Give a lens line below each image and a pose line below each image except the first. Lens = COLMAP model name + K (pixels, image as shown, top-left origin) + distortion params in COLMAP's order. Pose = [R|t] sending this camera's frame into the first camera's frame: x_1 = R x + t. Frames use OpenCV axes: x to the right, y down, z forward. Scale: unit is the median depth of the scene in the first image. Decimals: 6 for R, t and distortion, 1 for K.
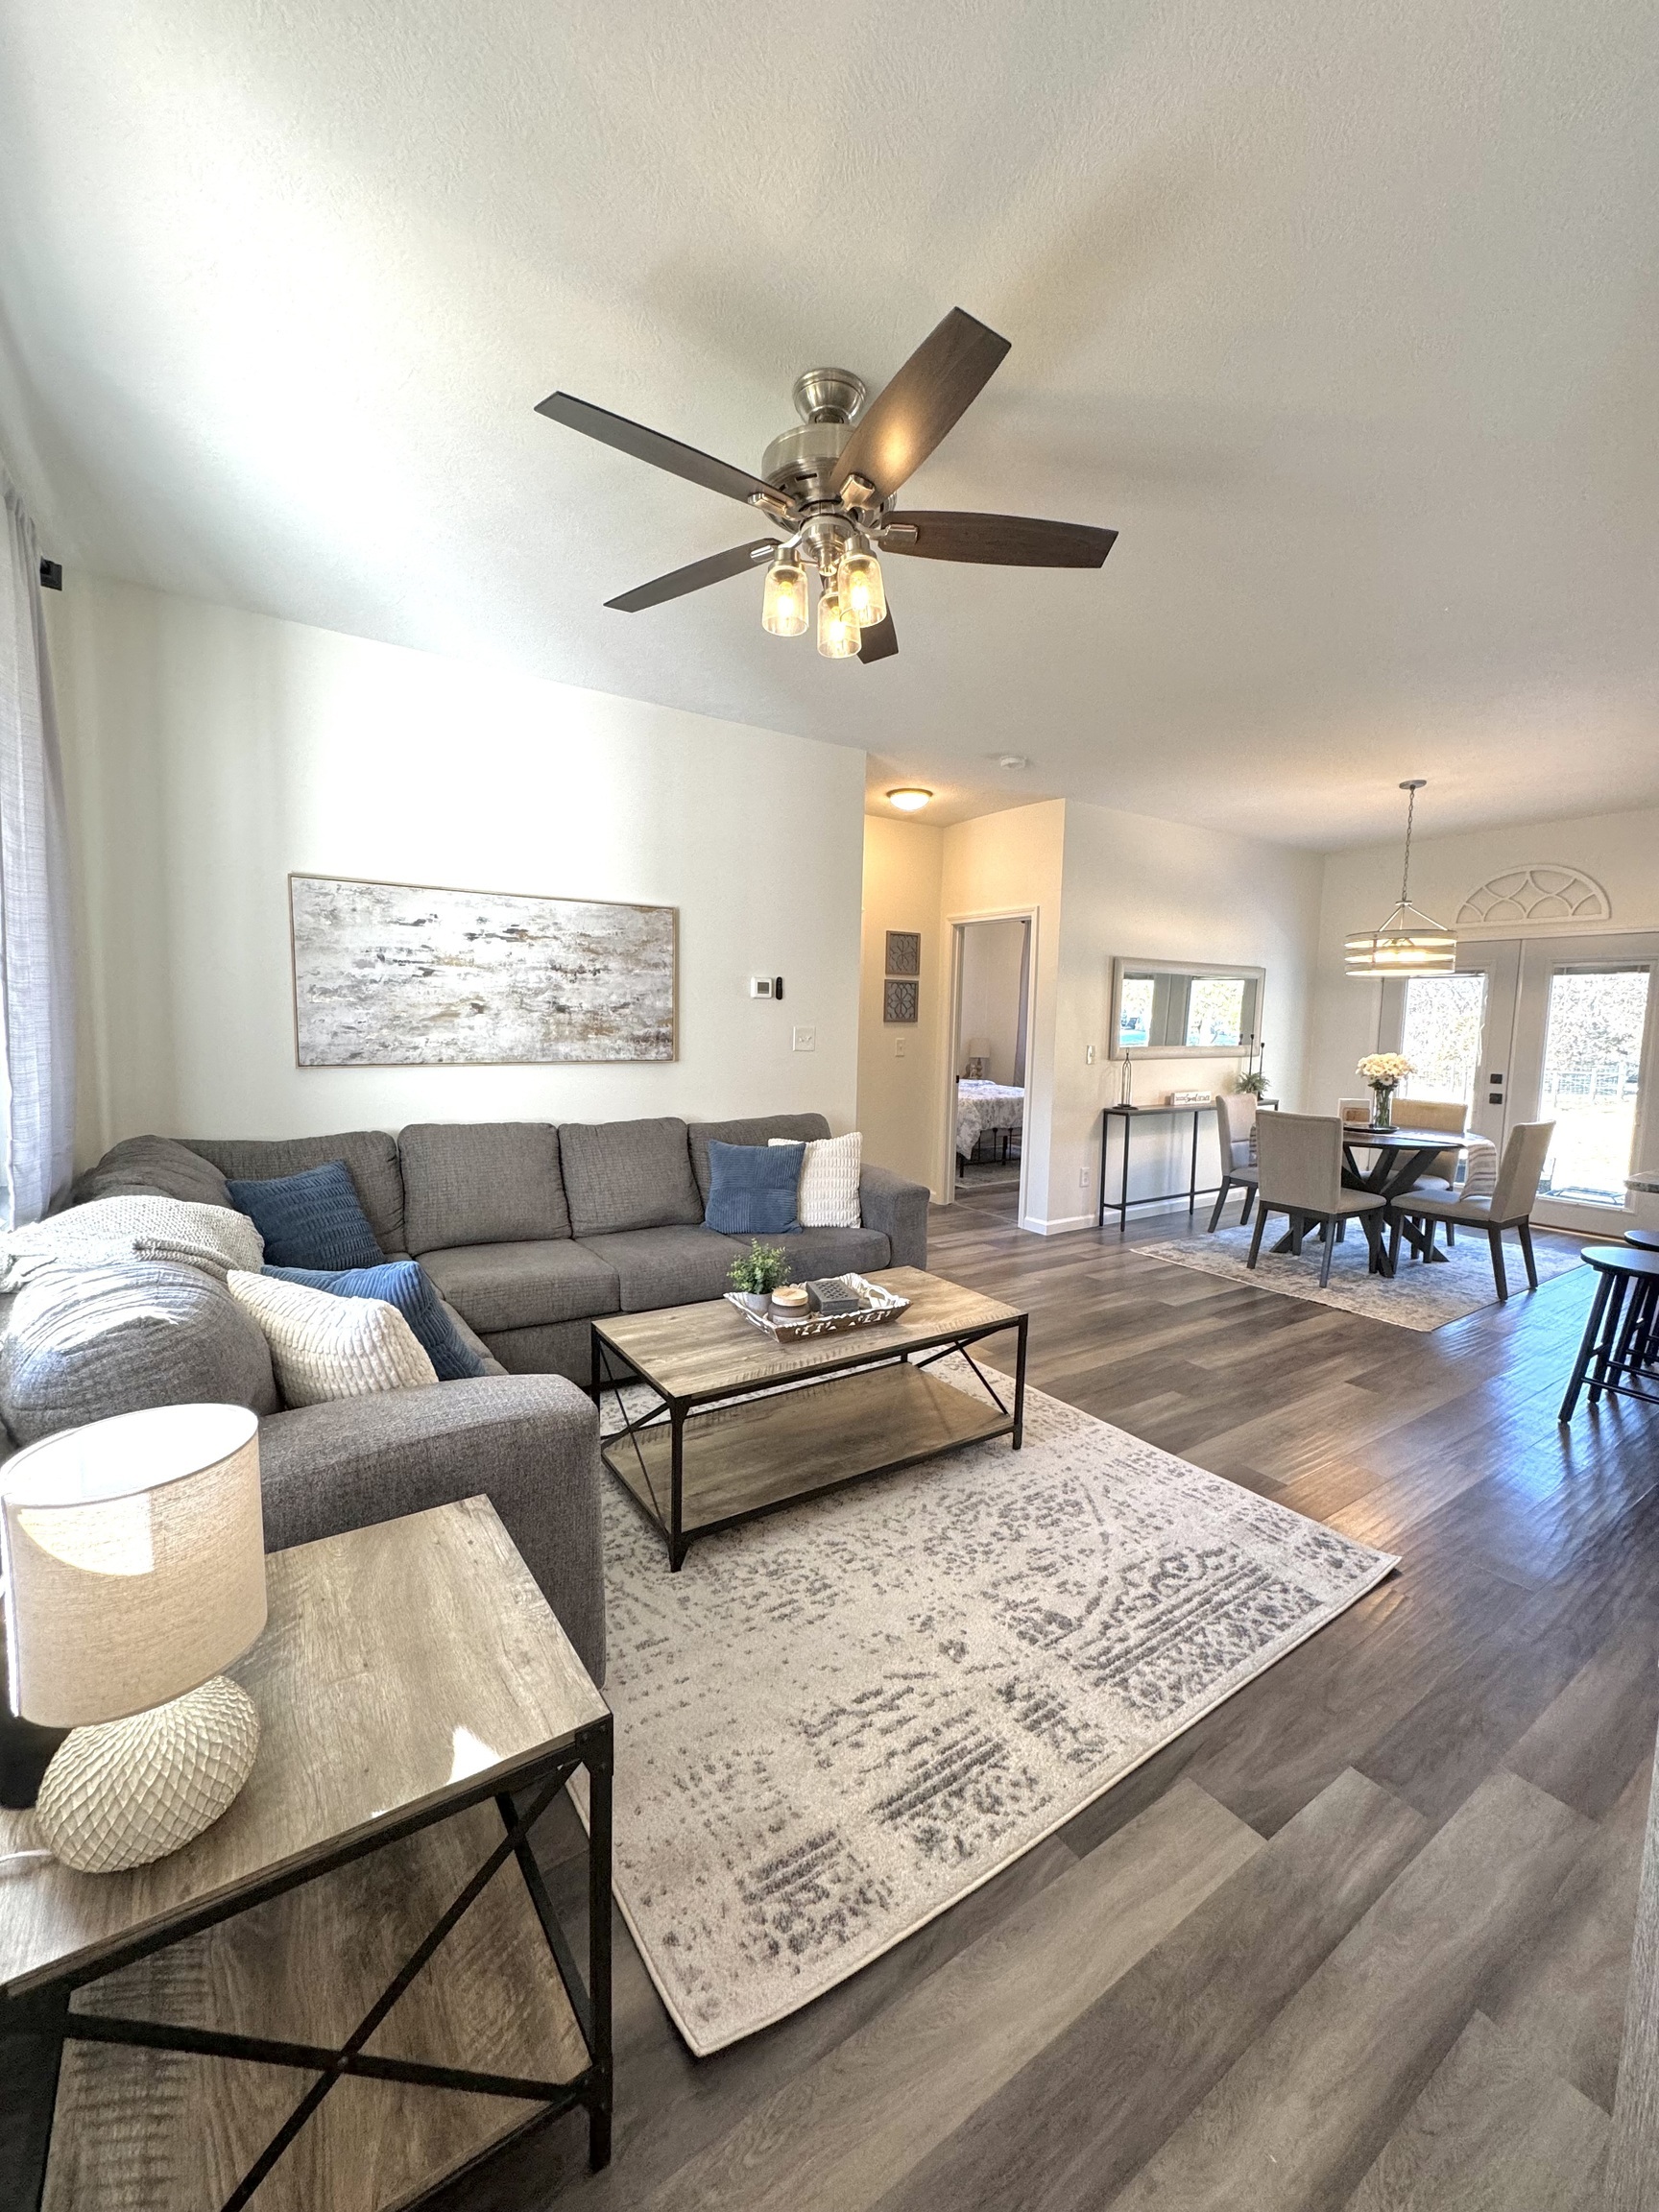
lens RADIAL K [[881.3, 0, 826.0], [0, 881.3, 1102.6], [0, 0, 1]] dist [-0.002786, -0.000387]
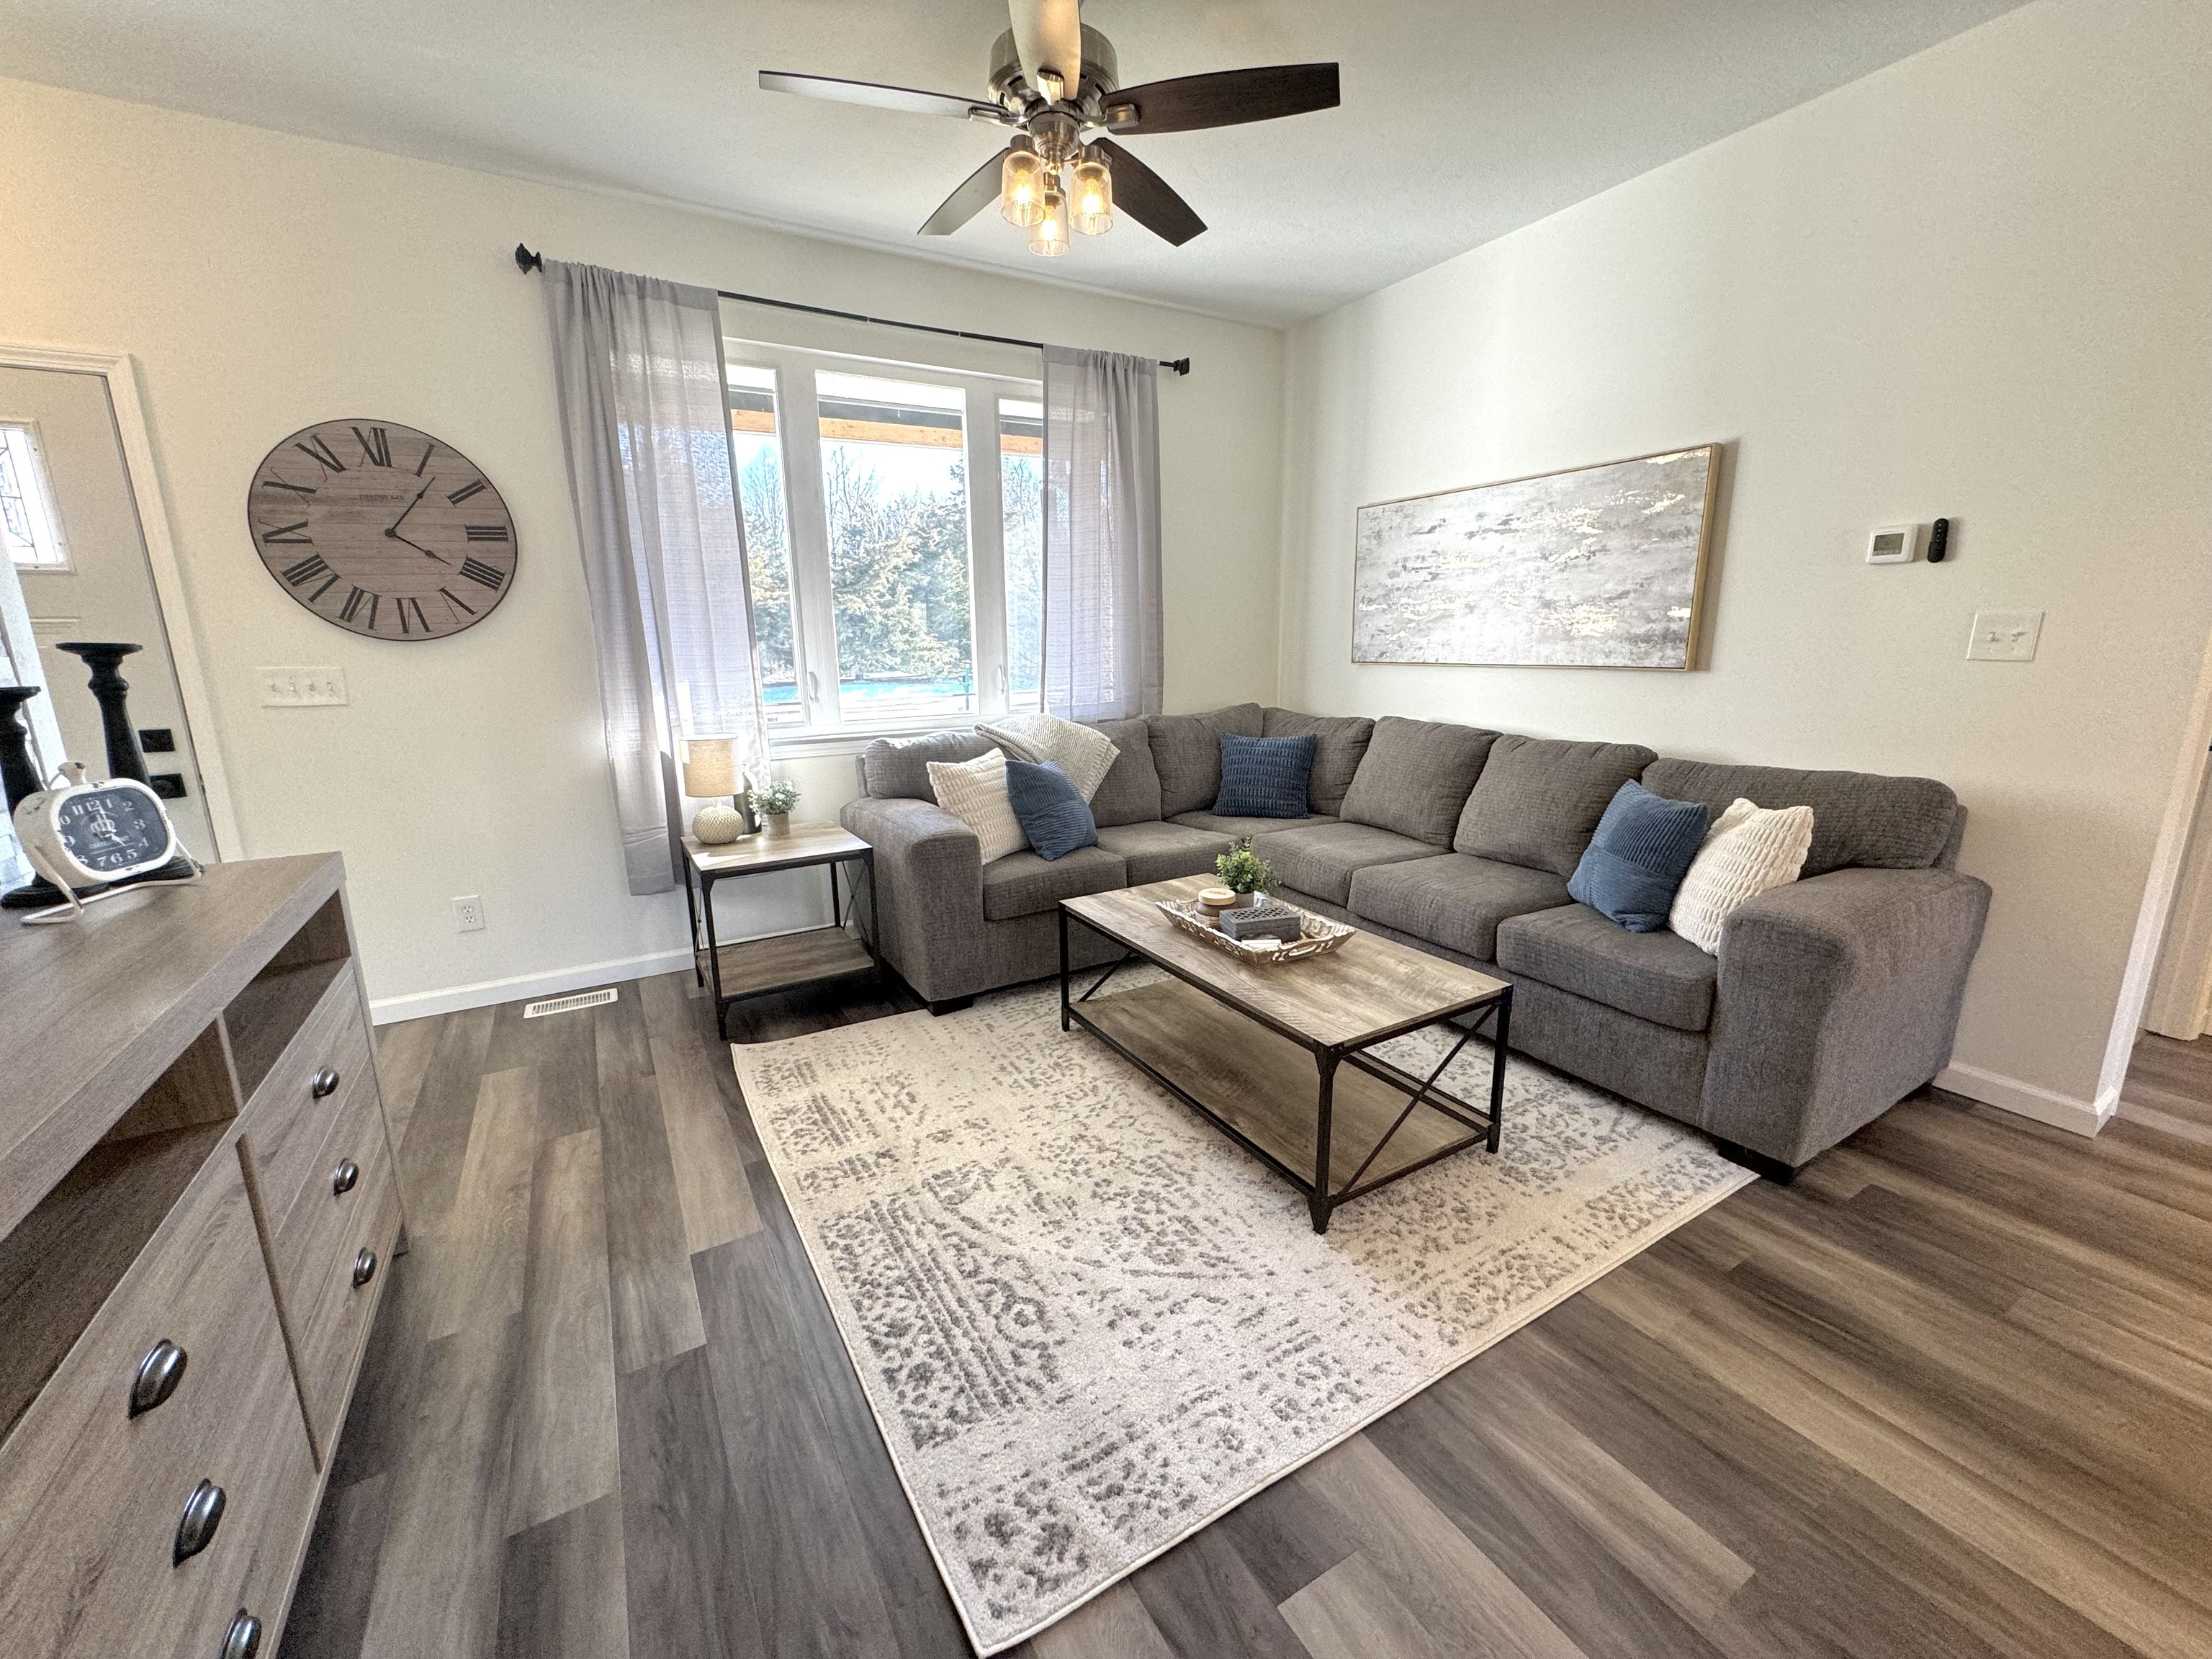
lens RADIAL K [[881.3, 0, 1106.9], [0, 881.3, 829.1], [0, 0, 1]] dist [-0.002786, -0.000387]
pose [[-0.059763, 0.194624, -0.979056, 1.173760], [-0.085601, 0.976196, 0.199281, -0.047522], [0.994535, 0.095718, -0.041680, 1.175308]]
